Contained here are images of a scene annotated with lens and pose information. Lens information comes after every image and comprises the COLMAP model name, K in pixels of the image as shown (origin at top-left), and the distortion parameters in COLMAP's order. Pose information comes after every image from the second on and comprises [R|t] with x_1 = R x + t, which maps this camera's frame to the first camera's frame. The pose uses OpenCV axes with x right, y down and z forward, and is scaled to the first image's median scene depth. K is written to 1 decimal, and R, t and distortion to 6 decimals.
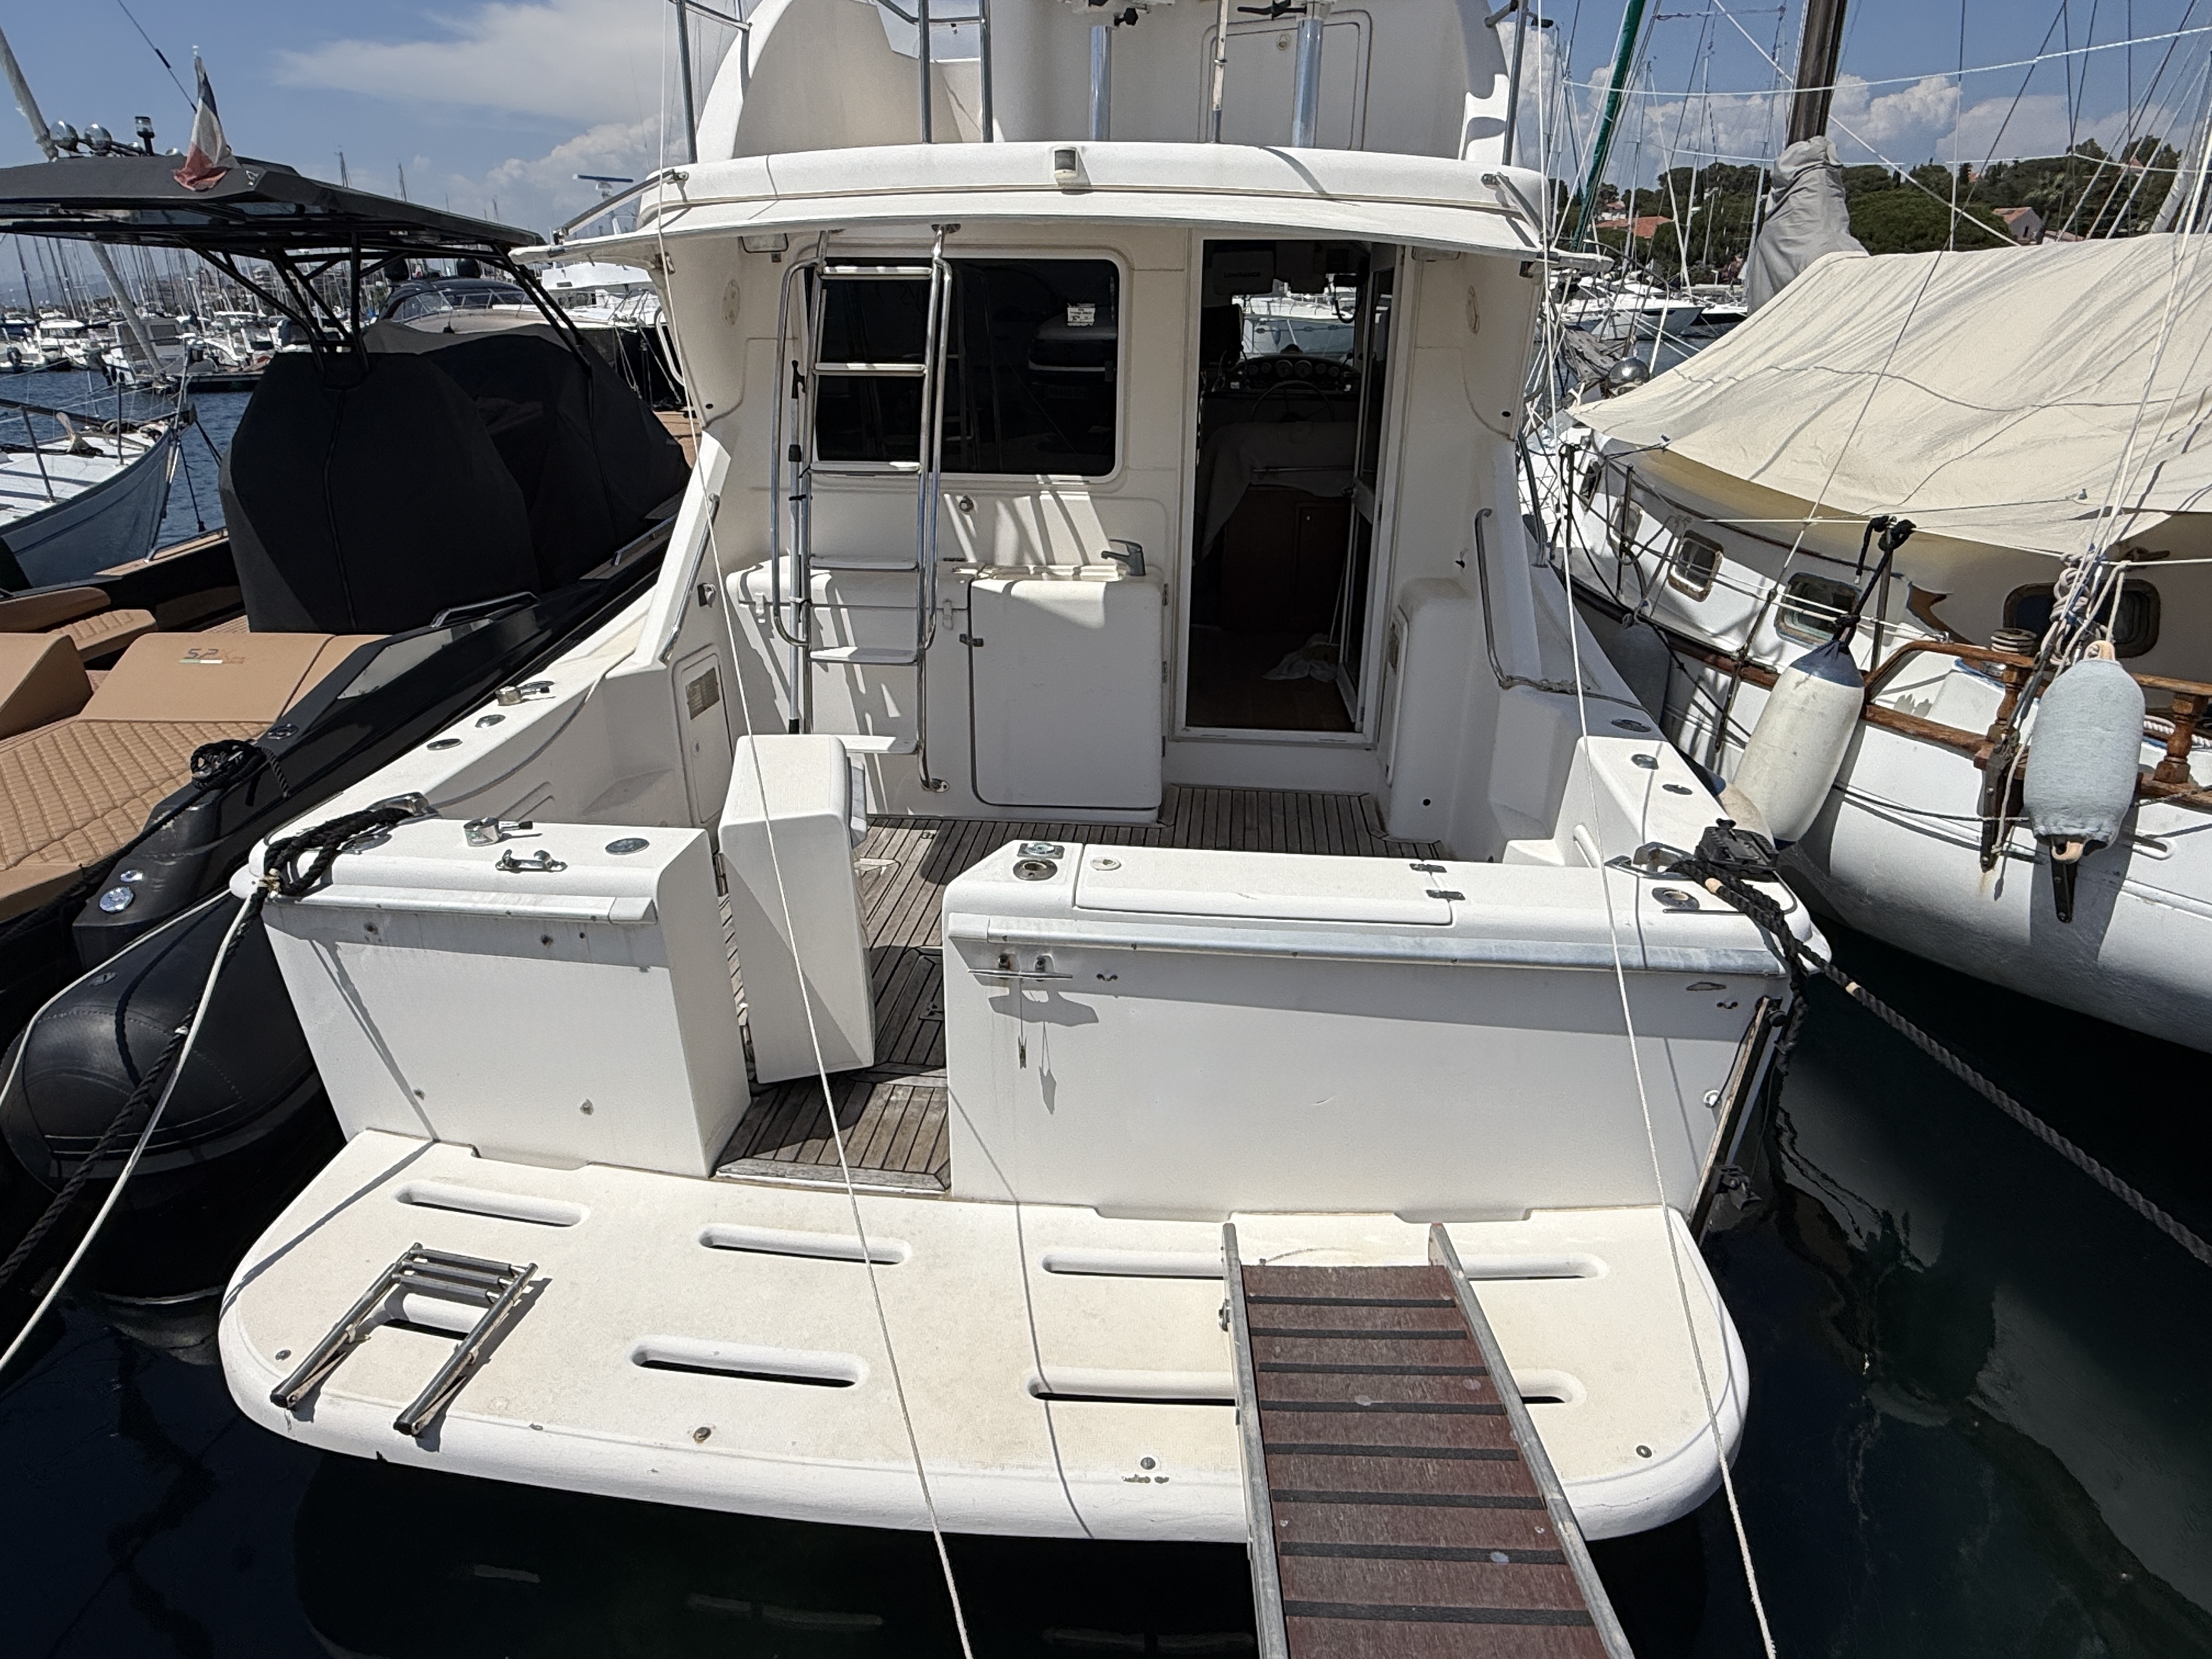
lens RADIAL K [[1145.2, 0, 1066.5], [0, 1145.2, 829.6], [0, 0, 1]] dist [-0.005493, 0.004338]
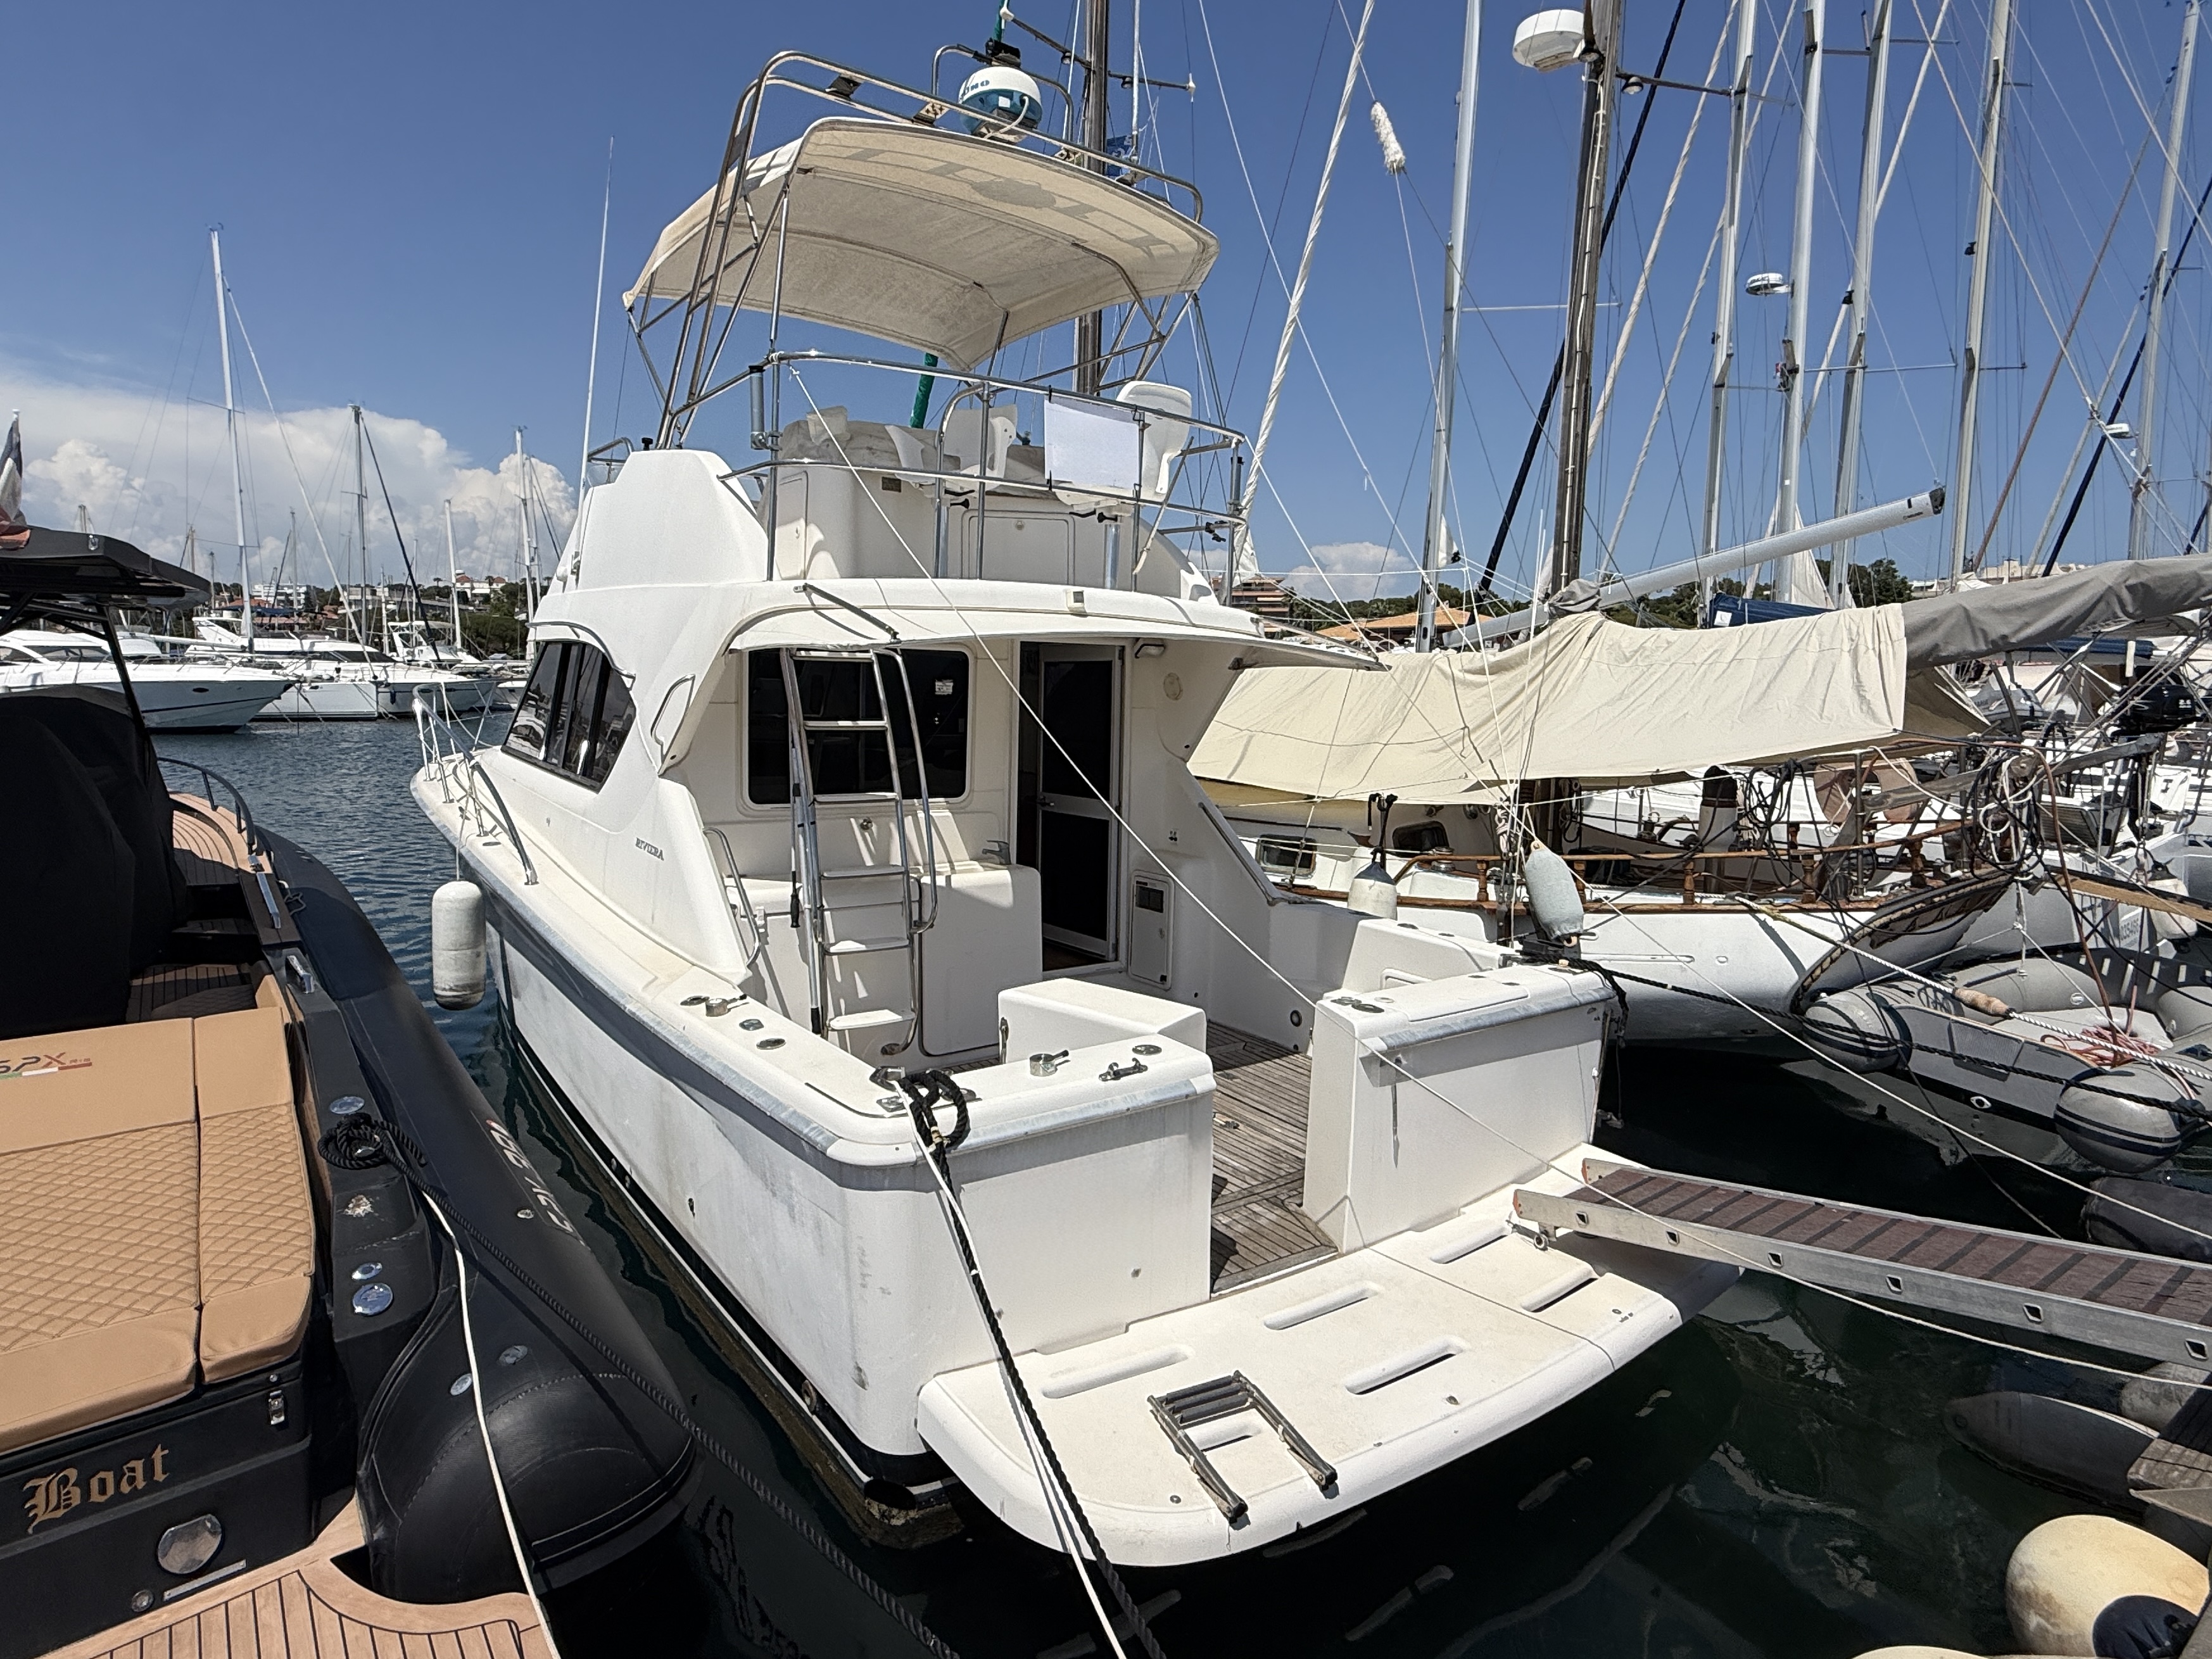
lens RADIAL K [[1064.8, 0, 922.9], [0, 1064.8, 860.2], [0, 0, 1]] dist [-0.003470, -0.000307]
pose [[0.822411, -0.084139, 0.562637, -0.831126], [0.223324, 0.957361, -0.183267, -0.018919], [-0.523226, 0.276371, 0.806135, 0.031927]]
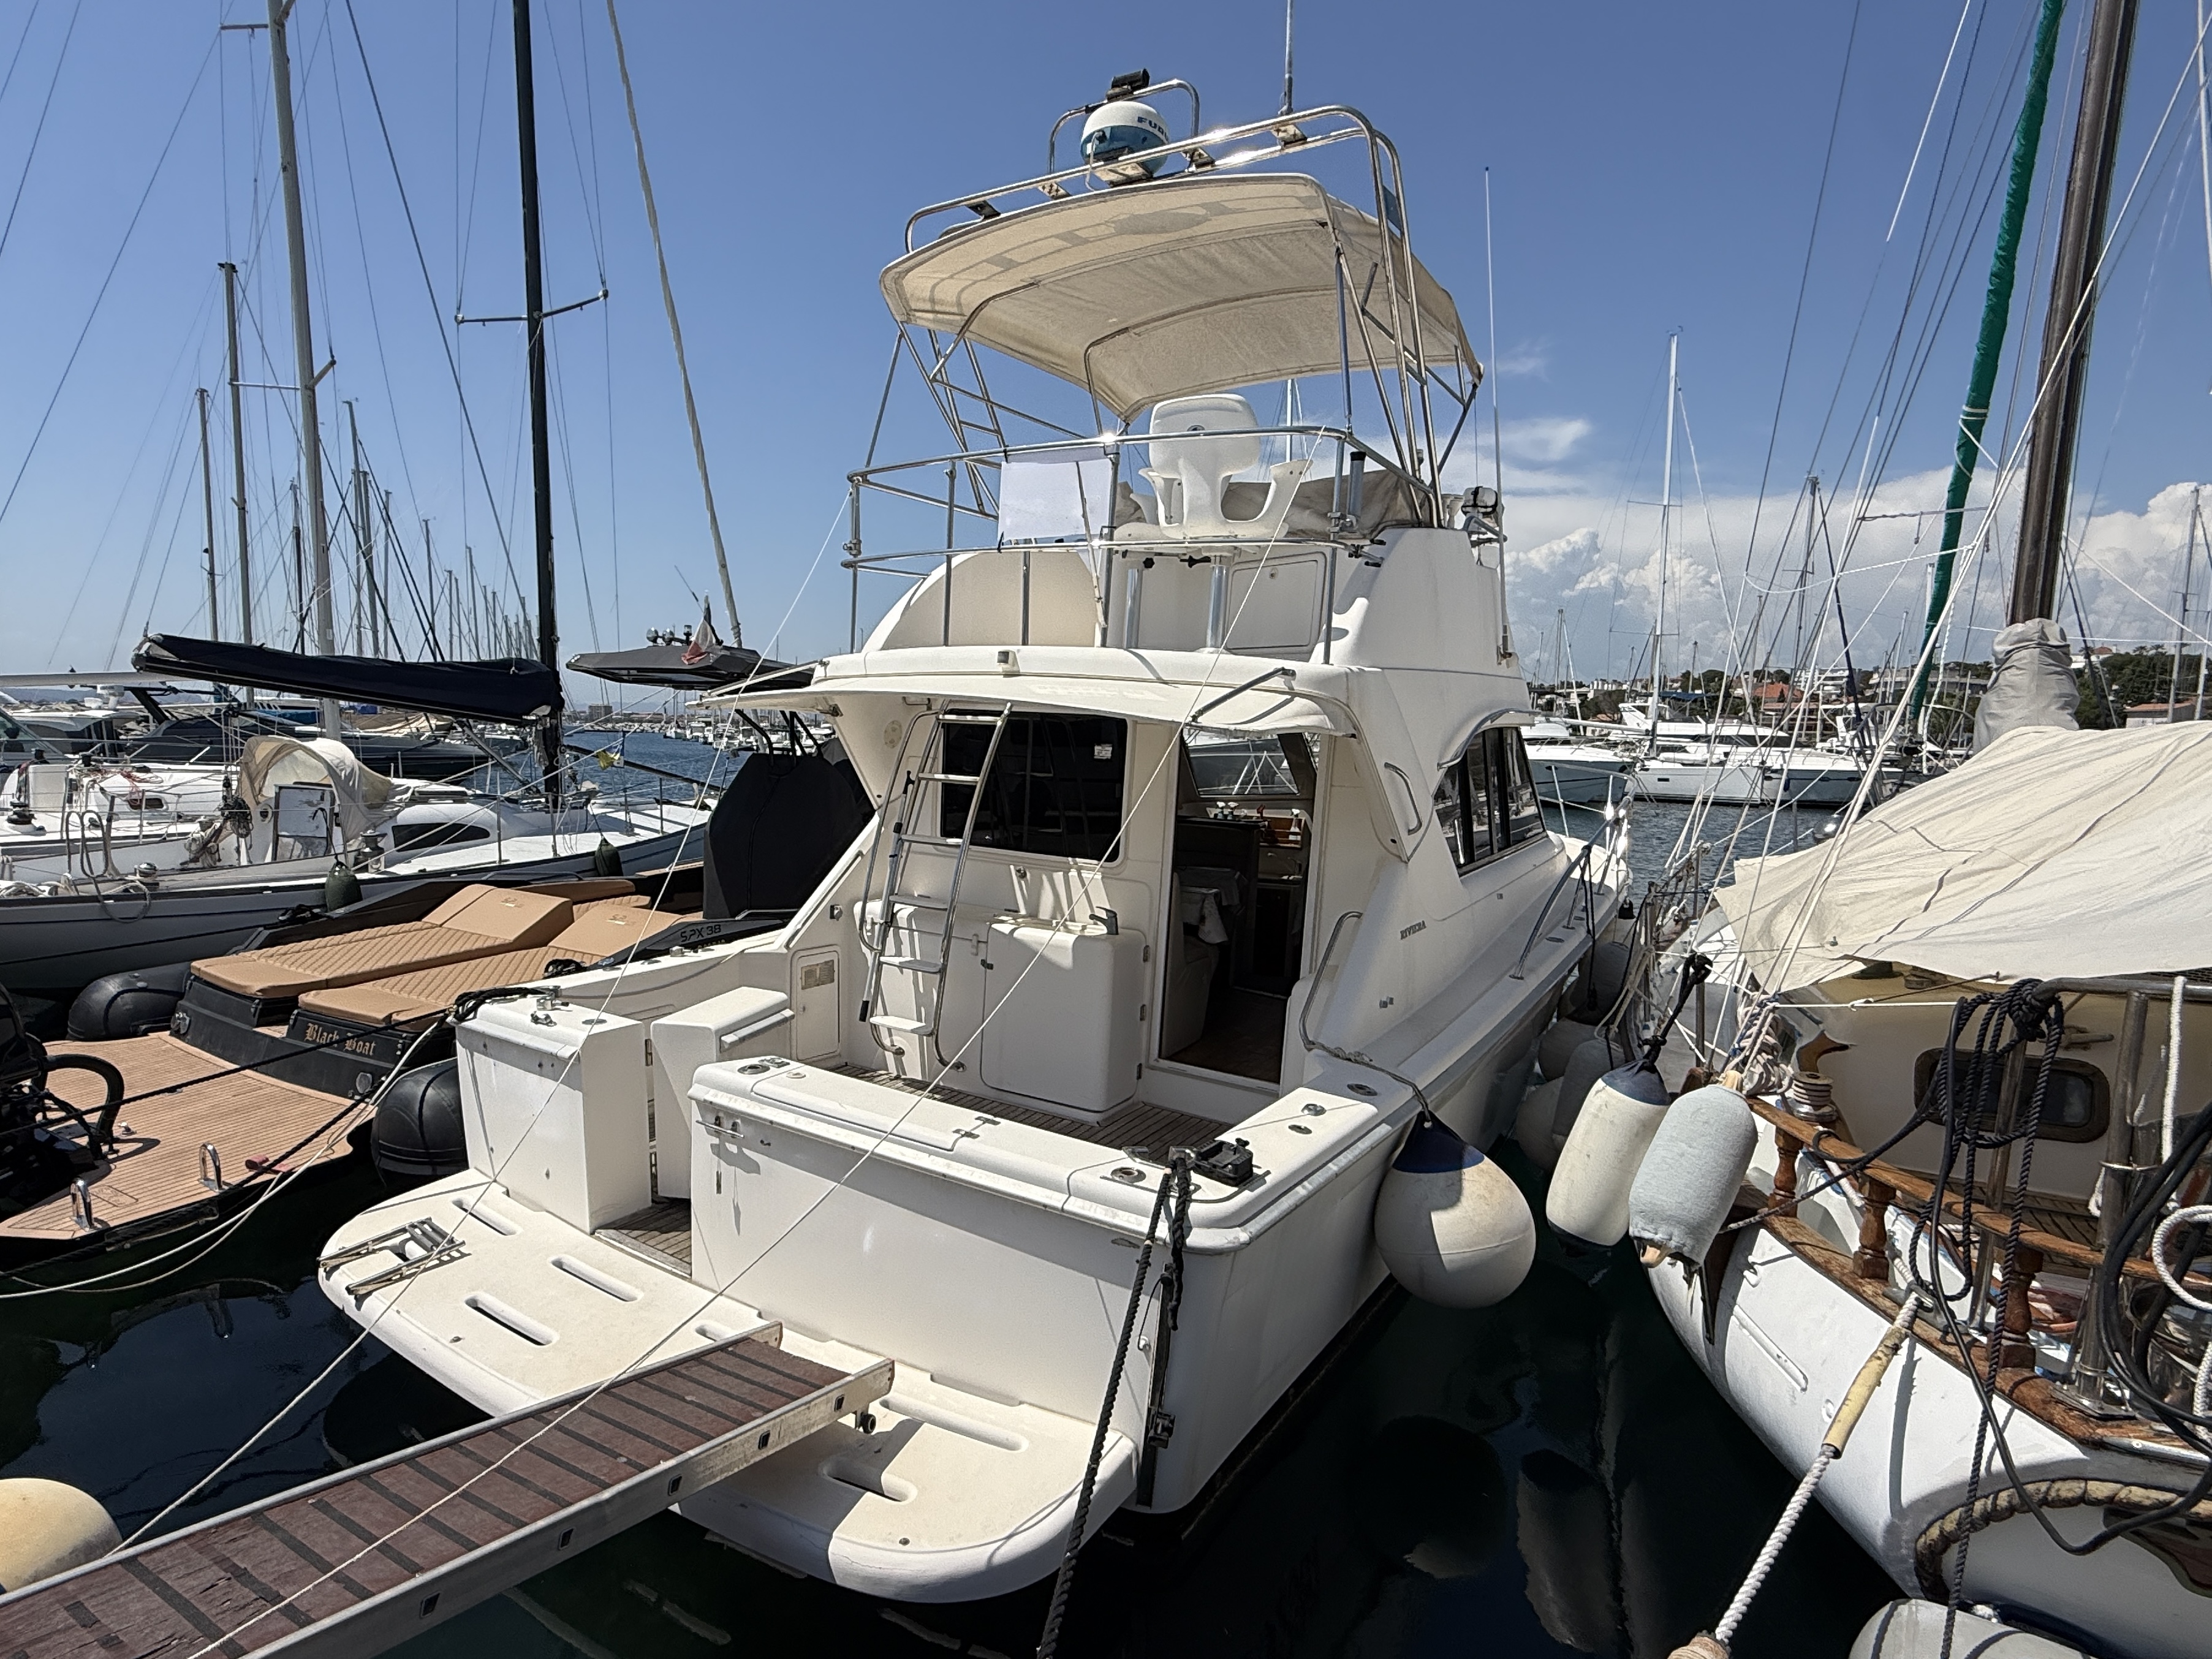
lens RADIAL K [[1015.5, 0, 1043.3], [0, 1015.5, 953.6], [0, 0, 1]] dist [0.000221, -0.000087]
pose [[0.903007, 0.124308, -0.411249, 0.544186], [-0.211085, 0.962093, -0.172683, 0.023544], [0.374194, 0.242742, 0.895017, -0.095143]]
